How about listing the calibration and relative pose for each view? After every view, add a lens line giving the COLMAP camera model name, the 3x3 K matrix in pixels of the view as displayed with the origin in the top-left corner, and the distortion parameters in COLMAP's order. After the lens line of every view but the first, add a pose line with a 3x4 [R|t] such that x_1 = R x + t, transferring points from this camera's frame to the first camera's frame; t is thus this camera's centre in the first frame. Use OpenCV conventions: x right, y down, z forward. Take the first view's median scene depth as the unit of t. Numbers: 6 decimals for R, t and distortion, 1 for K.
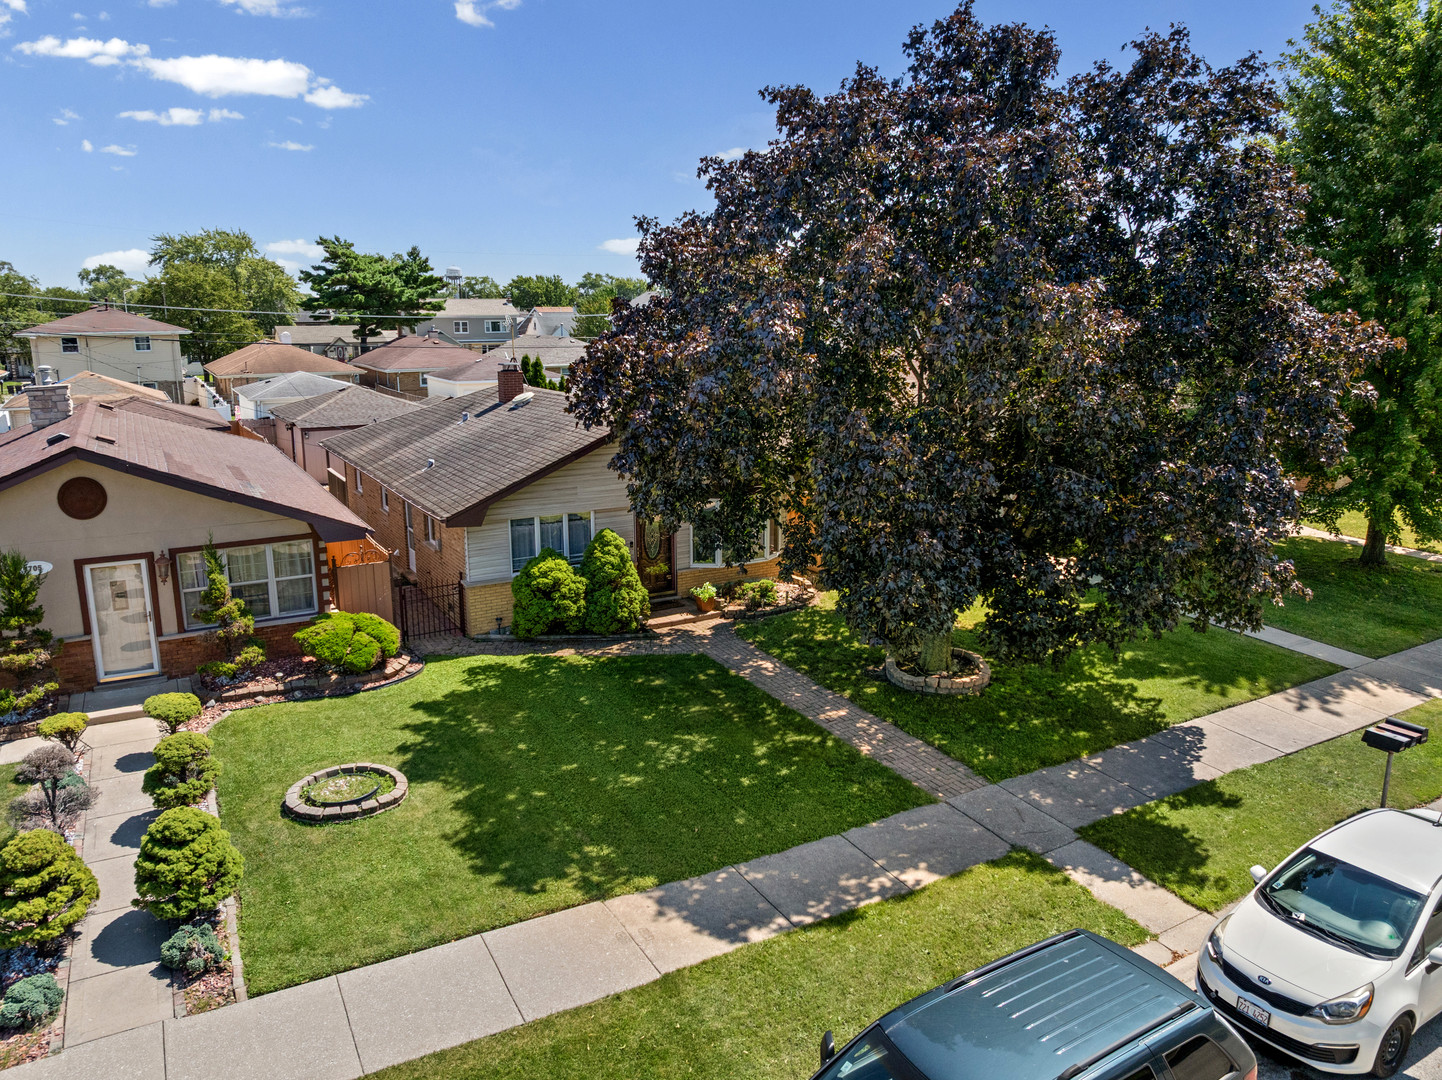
lens RADIAL K [[1030.8, 0, 721.0], [0, 1030.8, 540.0], [0, 0, 1]] dist [-0.027110, -0.001747]
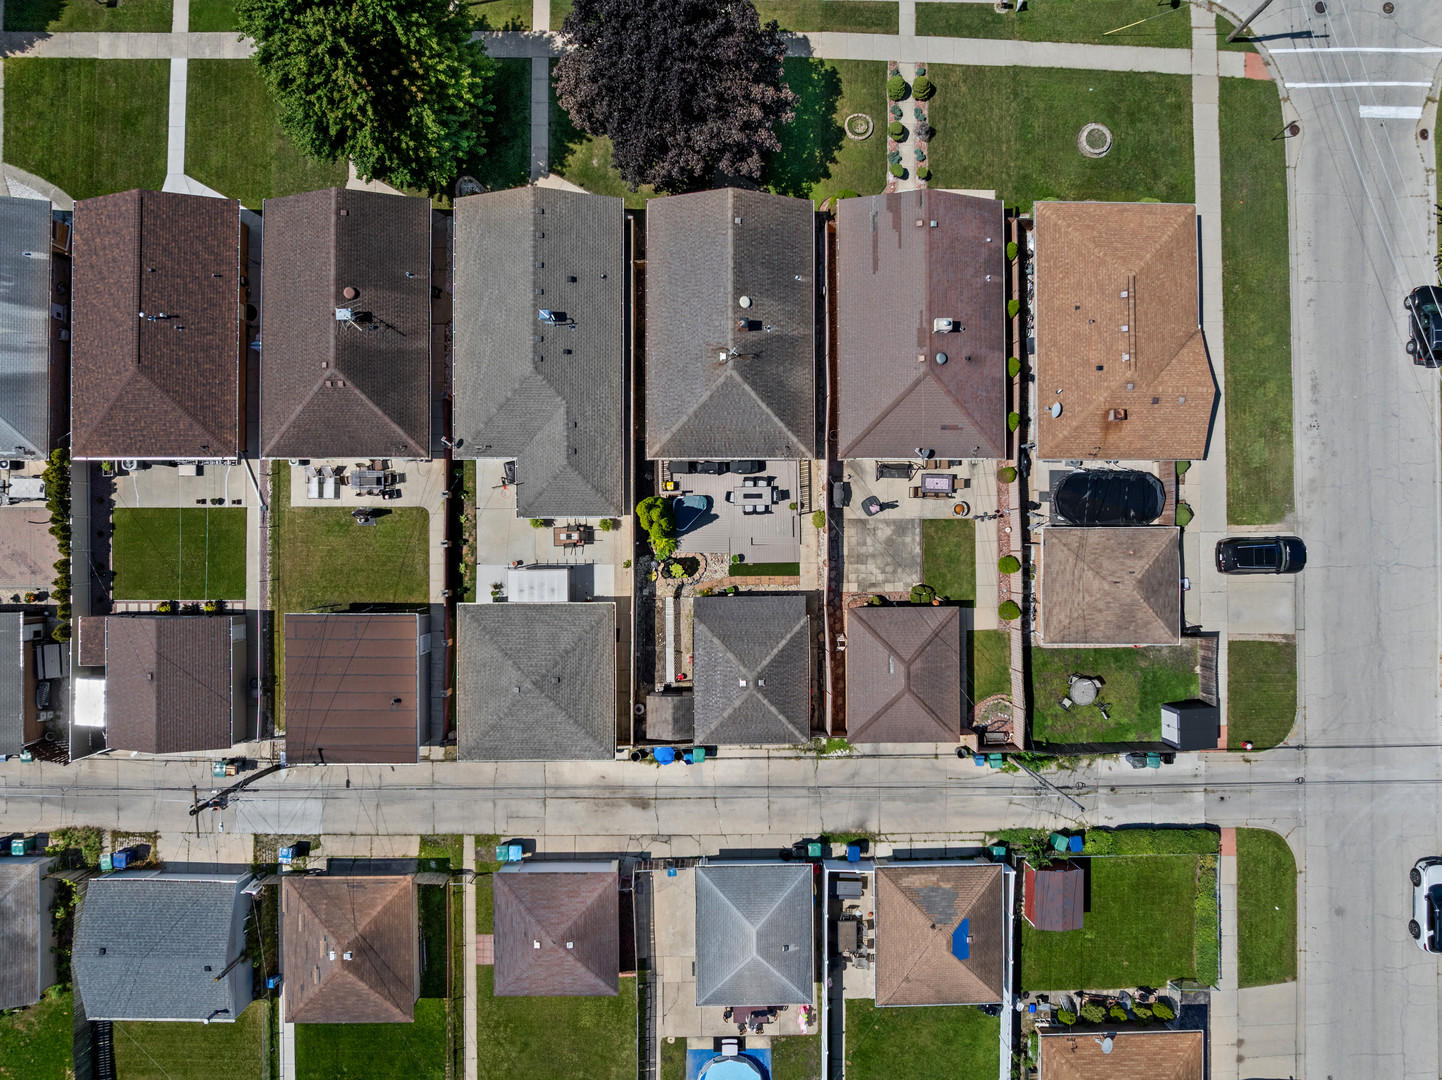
lens RADIAL K [[1030.8, 0, 721.0], [0, 1030.8, 540.0], [0, 0, 1]] dist [-0.027110, -0.001747]
pose [[-0.867248, -0.497801, 0.008699, -0.800457], [0.087903, -0.135895, 0.986816, -4.383809], [-0.490056, 0.856578, 0.161613, 2.173068]]
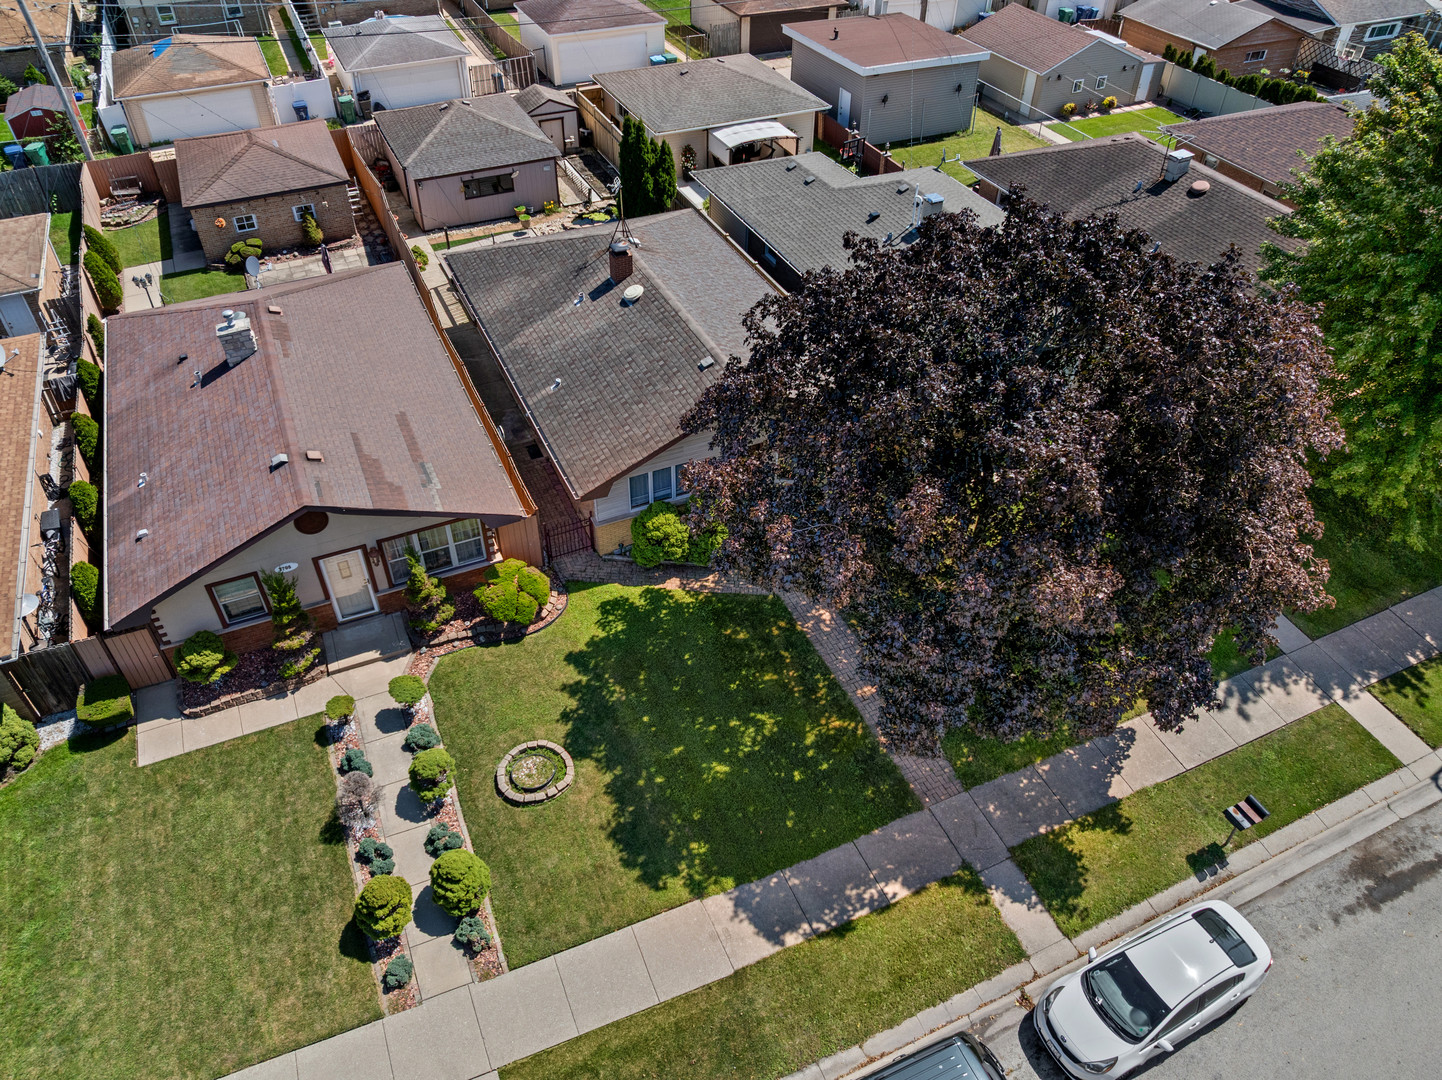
lens RADIAL K [[1026.4, 0, 721.0], [0, 1026.4, 540.0], [0, 0, 1]] dist [0.003176, -0.071298]
pose [[0.995243, 0.077488, -0.059057, -0.026820], [-0.037269, 0.862853, 0.504078, -0.896579], [0.090017, -0.499479, 0.861636, -0.130004]]
